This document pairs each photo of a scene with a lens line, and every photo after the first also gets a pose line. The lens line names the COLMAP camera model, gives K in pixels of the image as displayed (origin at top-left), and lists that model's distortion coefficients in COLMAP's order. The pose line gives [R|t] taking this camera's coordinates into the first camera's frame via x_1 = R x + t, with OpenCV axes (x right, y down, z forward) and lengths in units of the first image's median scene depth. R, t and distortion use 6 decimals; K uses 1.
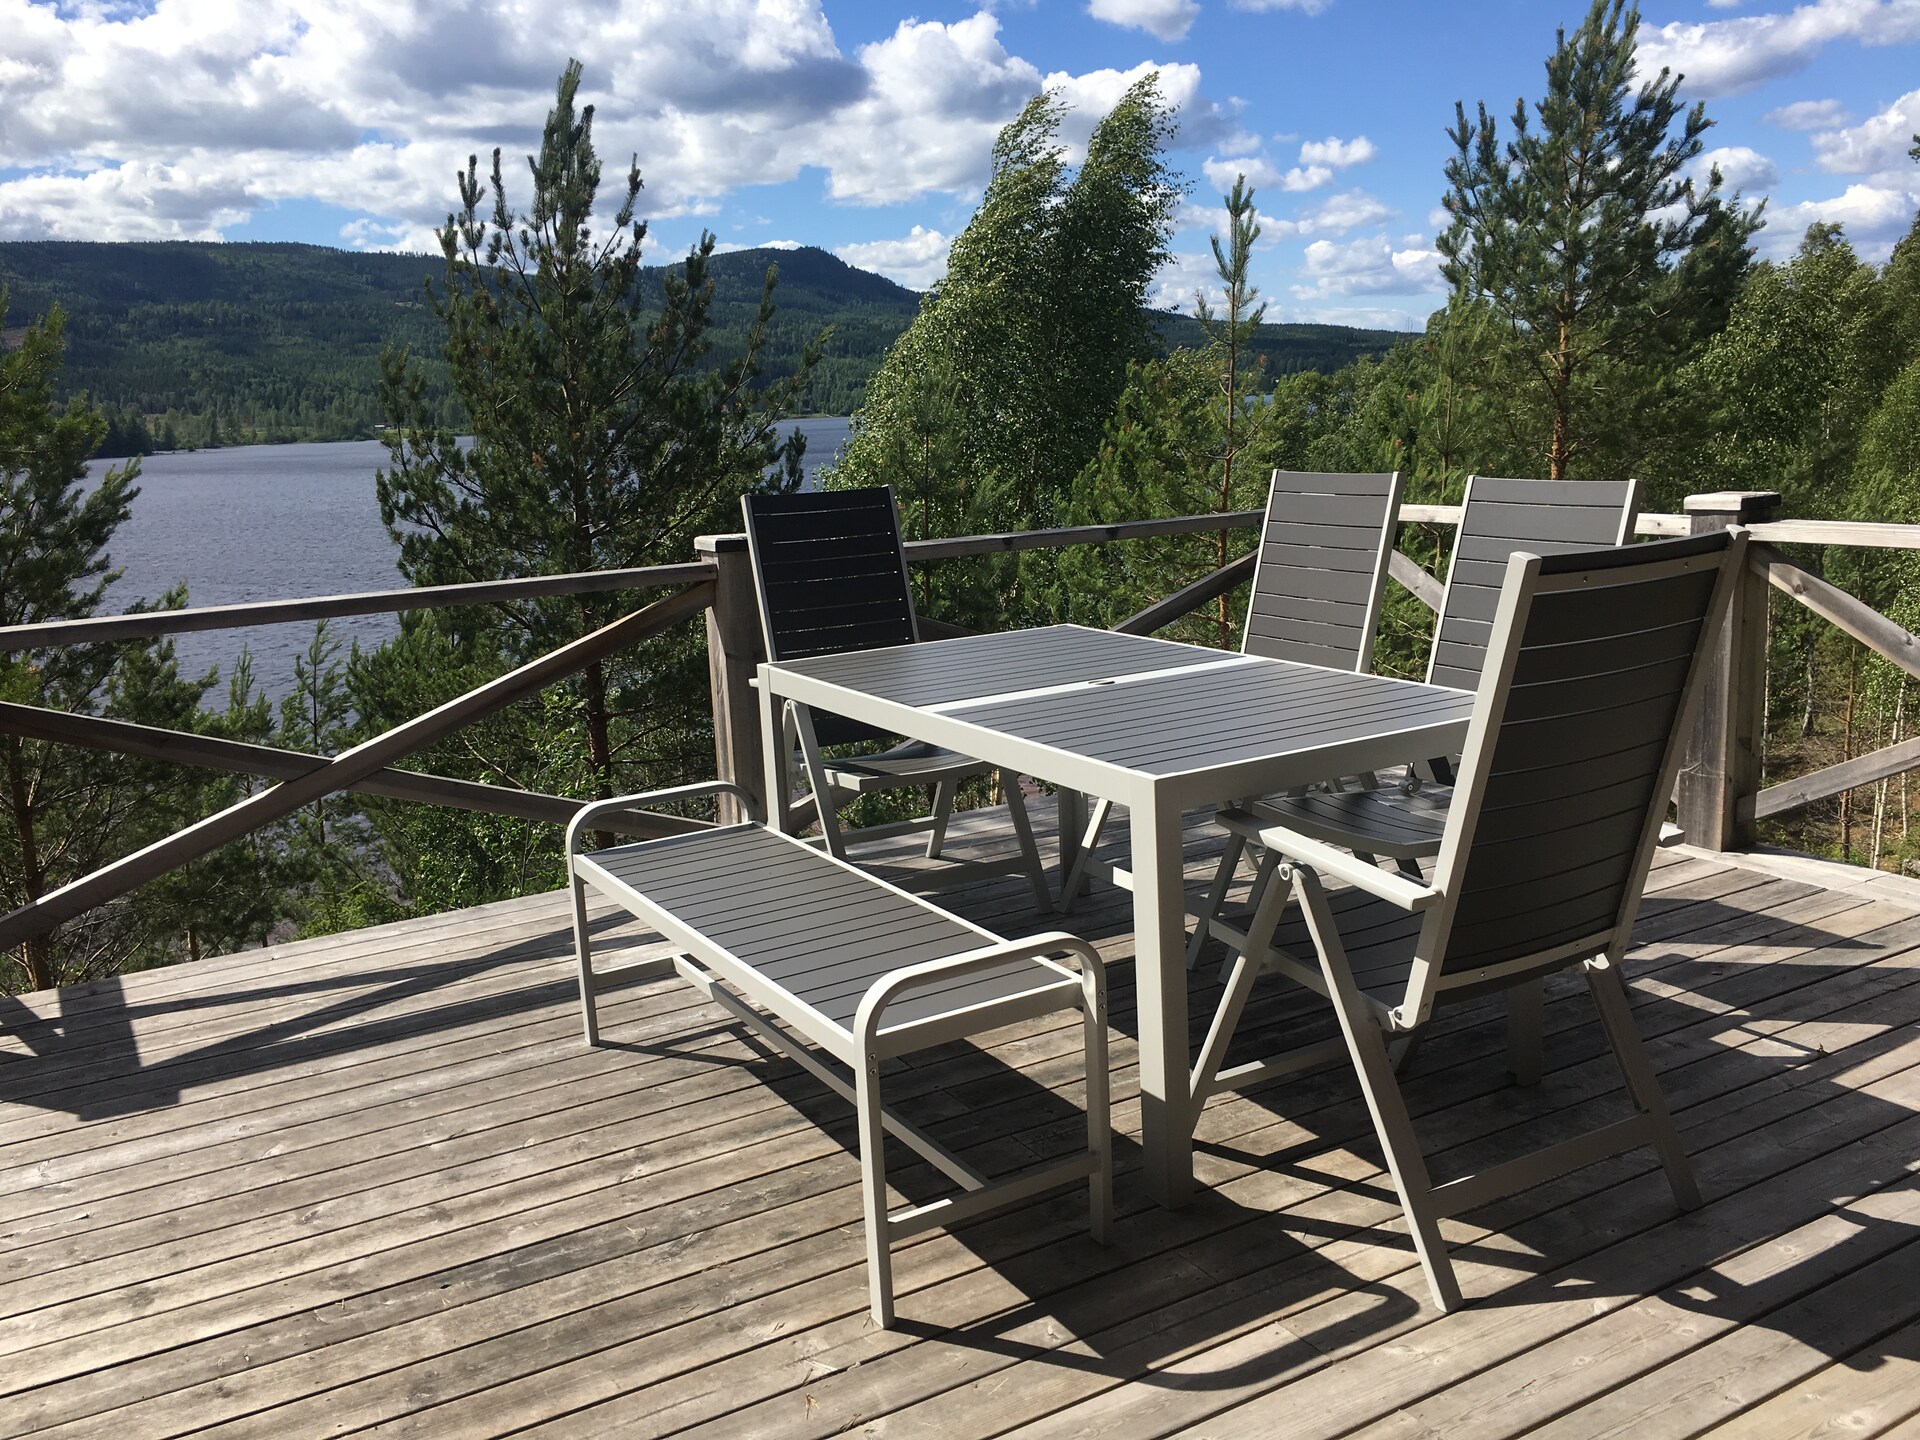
lens RADIAL K [[1616.8, 0, 960.0], [0, 1616.8, 720.0], [0, 0, 1]] dist [-0.002821, -0.000402]
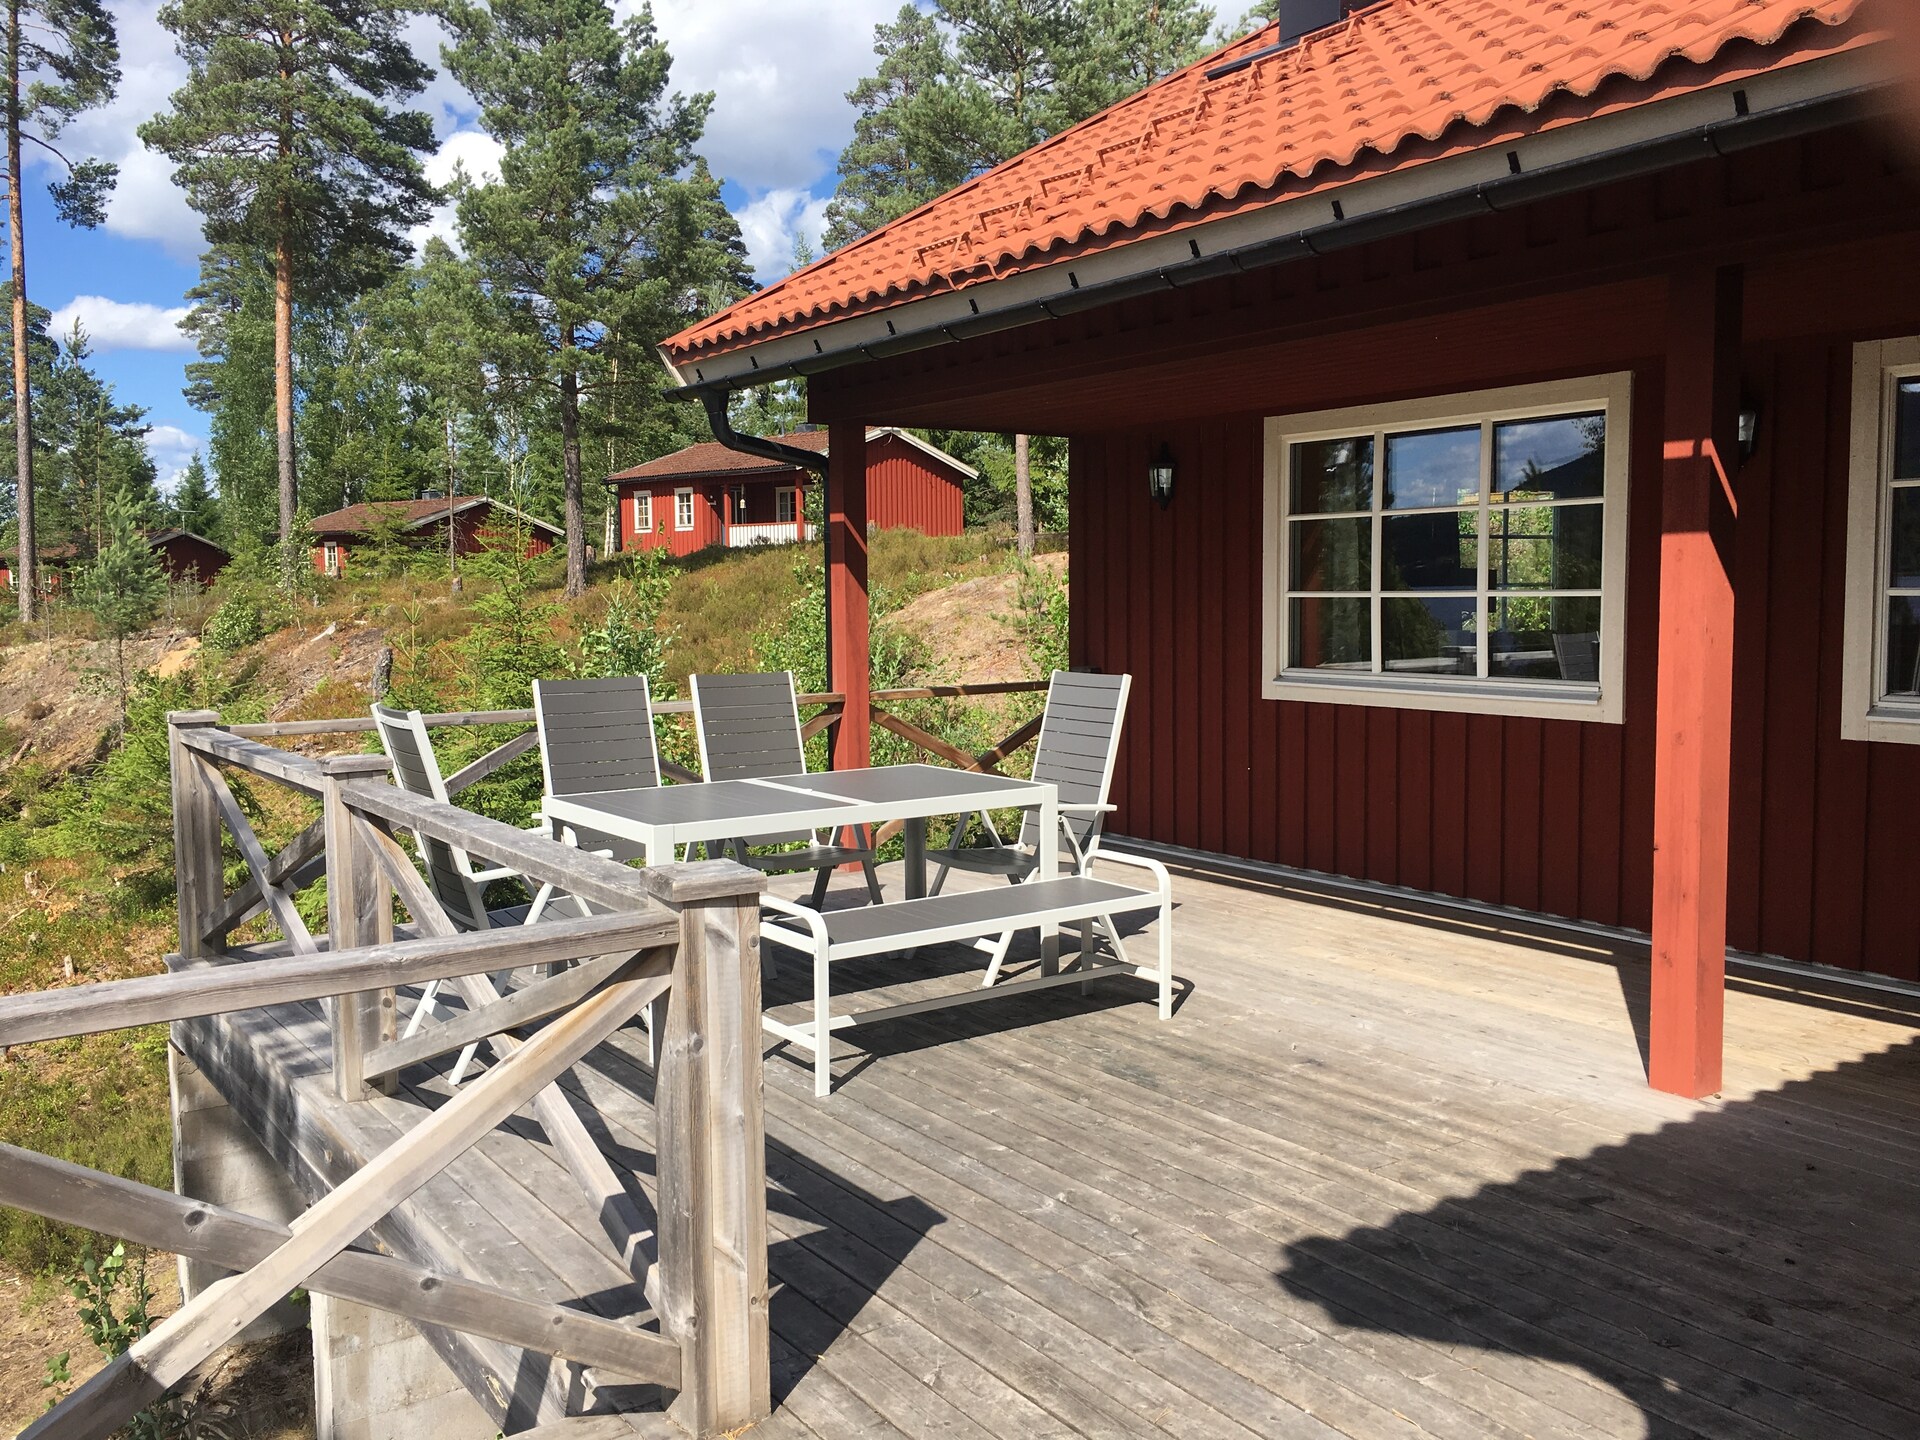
lens RADIAL K [[1616.8, 0, 960.0], [0, 1616.8, 720.0], [0, 0, 1]] dist [-0.002821, -0.000402]
pose [[-0.090860, -0.024539, 0.995561, -1.790674], [0.195765, 0.979750, 0.042016, -0.159418], [-0.976433, 0.198714, -0.084216, 1.074342]]
